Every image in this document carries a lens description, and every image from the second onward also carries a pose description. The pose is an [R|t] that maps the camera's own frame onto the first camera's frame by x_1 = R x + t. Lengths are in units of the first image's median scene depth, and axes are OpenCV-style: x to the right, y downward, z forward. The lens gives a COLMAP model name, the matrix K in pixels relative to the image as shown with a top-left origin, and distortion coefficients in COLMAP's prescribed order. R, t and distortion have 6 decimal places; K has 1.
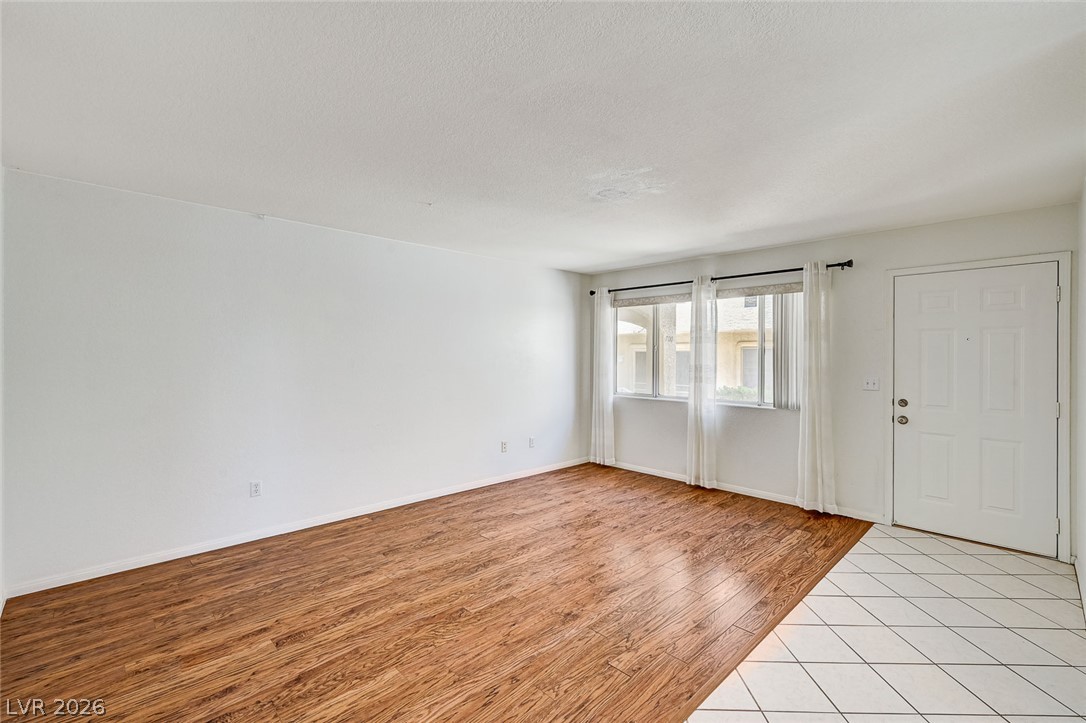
lens RADIAL K [[474.5, 0, 548.5], [0, 474.5, 355.0], [0, 0, 1]] dist [-0.001399, 0.000027]
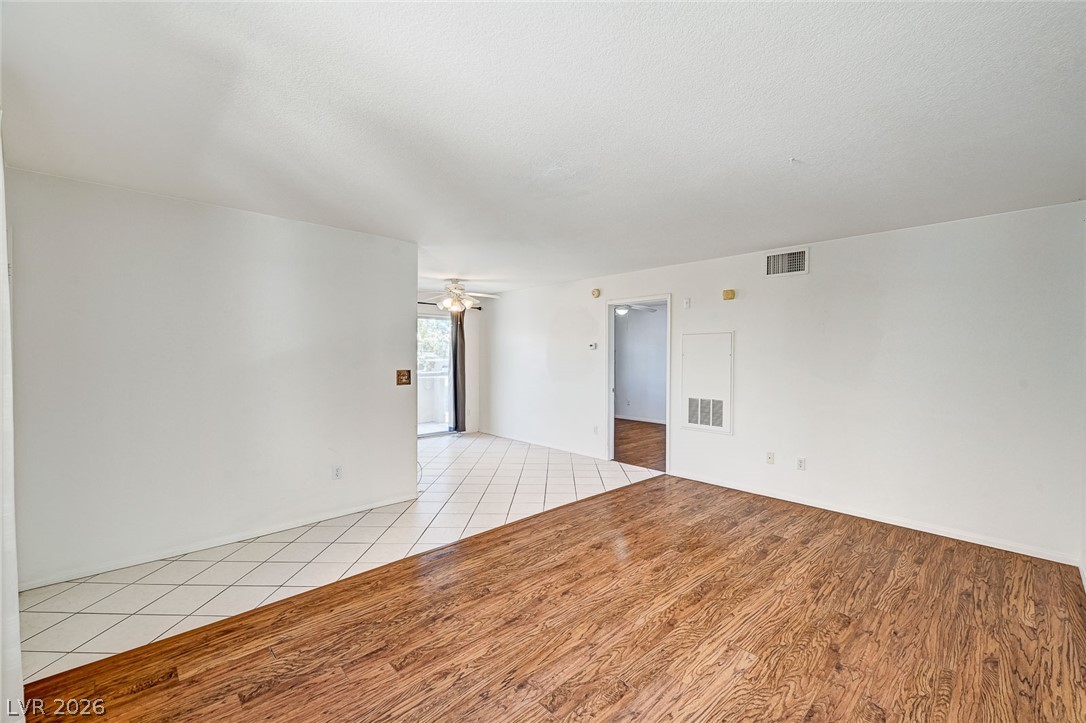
lens RADIAL K [[447.9, 0, 554.1], [0, 447.9, 354.6], [0, 0, 1]] dist [-0.000251, 0.000121]
pose [[-0.999922, -0.009078, 0.008614, 0.112704], [-0.009108, 0.999953, -0.003405, 0.003575], [-0.008583, -0.003484, -0.999957, 1.587237]]
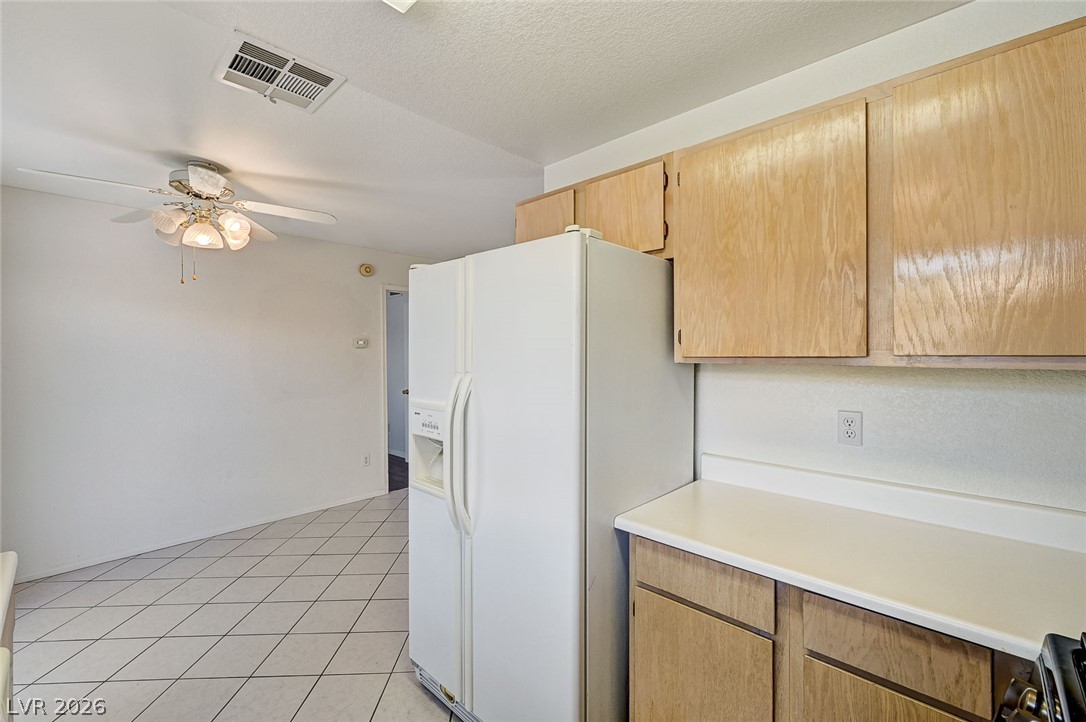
lens RADIAL K [[447.9, 0, 554.1], [0, 447.9, 354.1], [0, 0, 1]] dist [-0.000251, 0.000121]
pose [[0.058915, -0.004434, -0.998253, 1.211569], [0.006029, 0.999973, -0.004085, 0.002508], [0.998245, -0.005778, 0.058940, 0.335372]]
